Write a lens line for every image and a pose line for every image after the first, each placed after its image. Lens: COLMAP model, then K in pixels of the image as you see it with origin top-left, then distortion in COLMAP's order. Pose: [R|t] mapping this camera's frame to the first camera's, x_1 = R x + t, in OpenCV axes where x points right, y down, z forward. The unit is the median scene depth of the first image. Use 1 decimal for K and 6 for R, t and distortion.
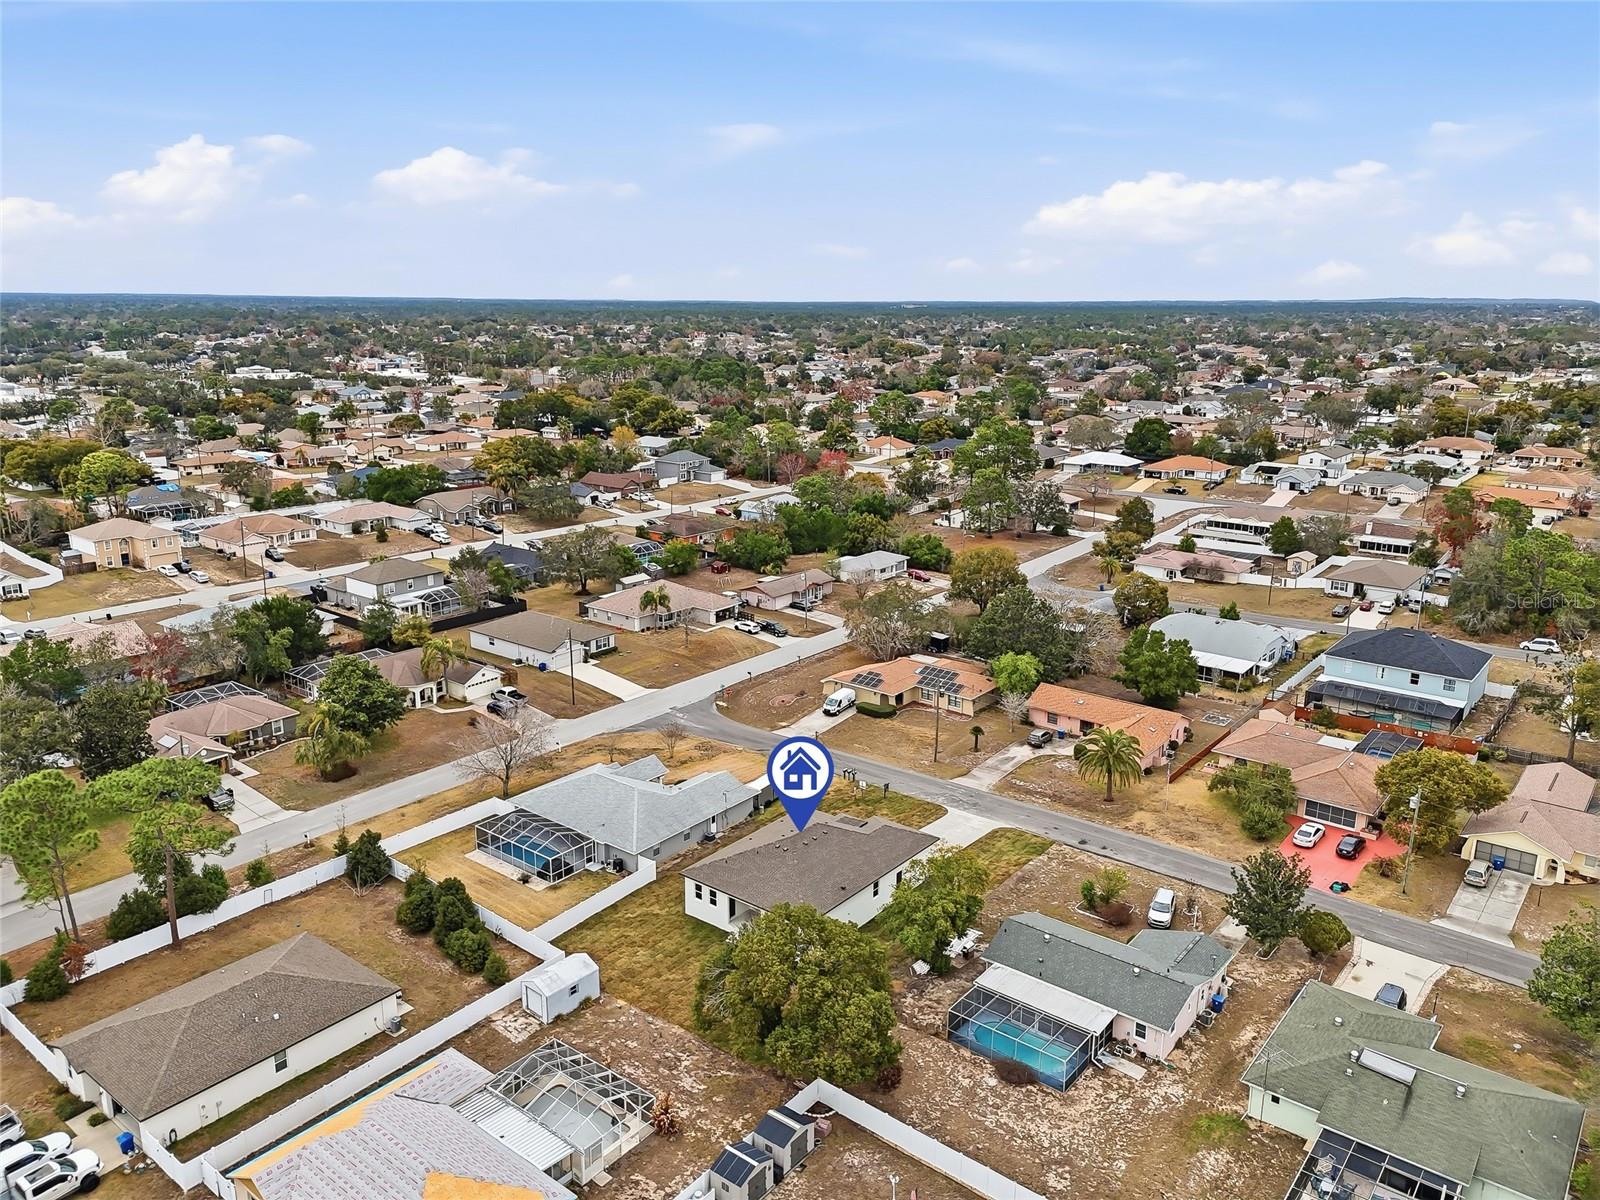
lens RADIAL K [[1176.6, 0, 800.0], [0, 1176.6, 600.0], [0, 0, 1]] dist [0.121028, -0.162838]
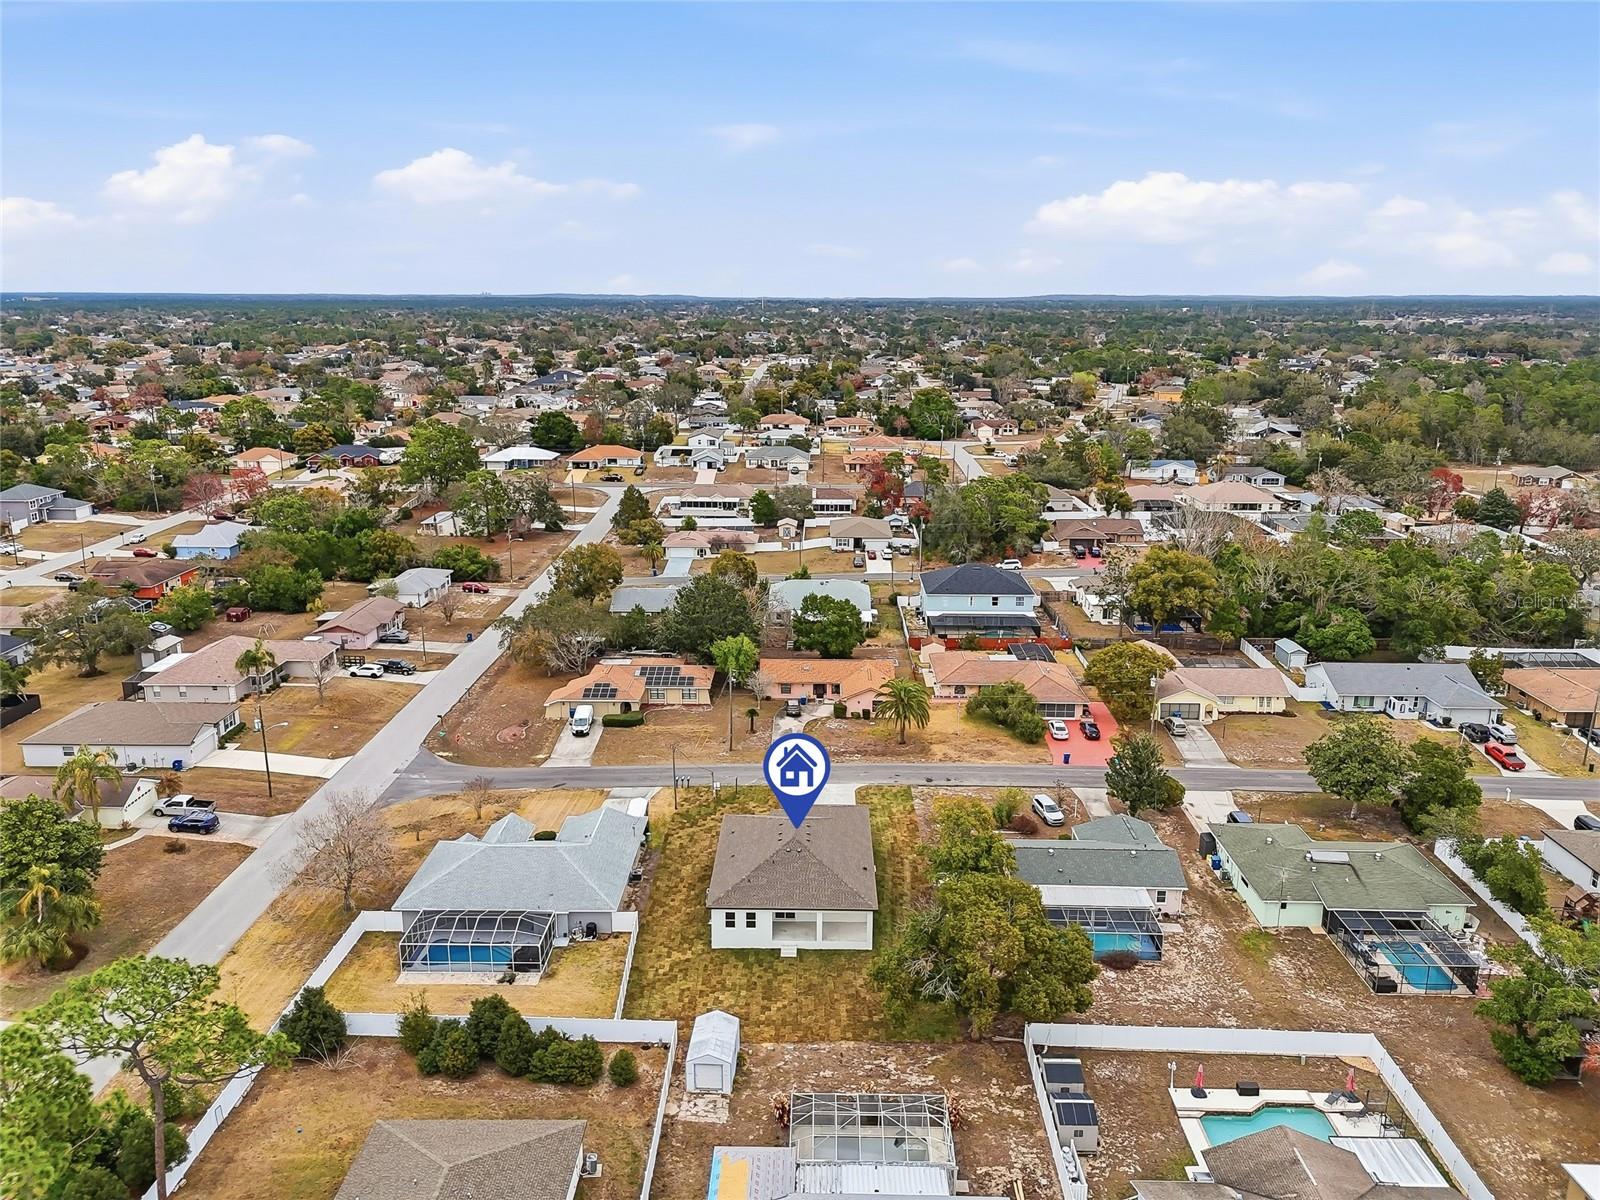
lens RADIAL K [[1176.6, 0, 800.0], [0, 1176.6, 600.0], [0, 0, 1]] dist [0.121028, -0.162838]
pose [[0.790188, -0.156160, 0.592636, -0.381238], [0.153417, 0.986607, 0.055415, -0.035557], [-0.593352, 0.047132, 0.803562, 0.124518]]
